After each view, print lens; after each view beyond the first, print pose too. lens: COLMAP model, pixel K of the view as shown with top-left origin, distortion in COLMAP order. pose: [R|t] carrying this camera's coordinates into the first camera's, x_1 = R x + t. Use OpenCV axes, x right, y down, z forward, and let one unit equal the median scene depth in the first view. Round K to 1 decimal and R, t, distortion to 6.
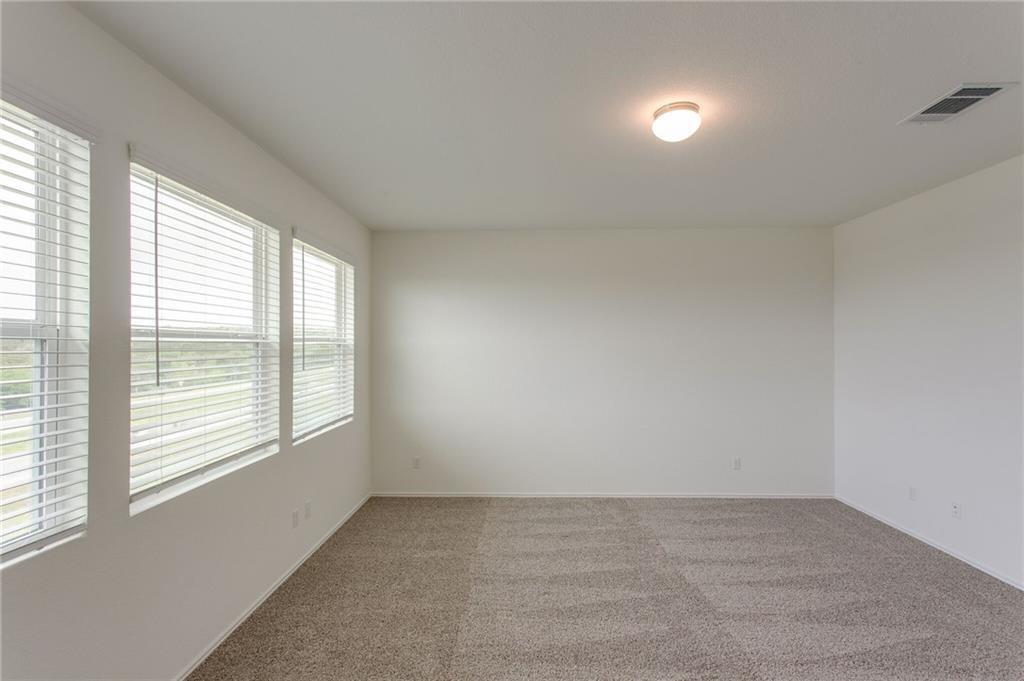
lens RADIAL K [[485.9, 0, 512.7], [0, 485.9, 350.3], [0, 0, 1]] dist [-0.002003, 0.000123]
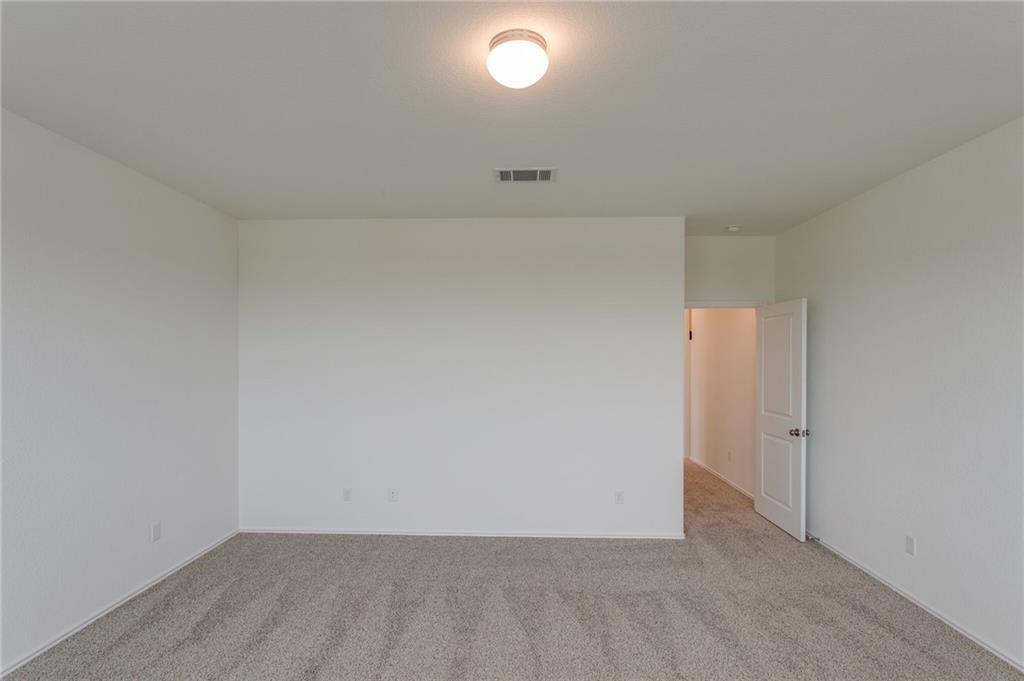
lens RADIAL K [[505.0, 0, 523.5], [0, 505.0, 360.6], [0, 0, 1]] dist [-0.001245, 0.000090]
pose [[-0.010011, -0.003522, 0.999944, -0.314216], [-0.000001, 0.999994, 0.003522, -0.003184], [-0.999950, 0.000034, -0.010011, 0.677800]]
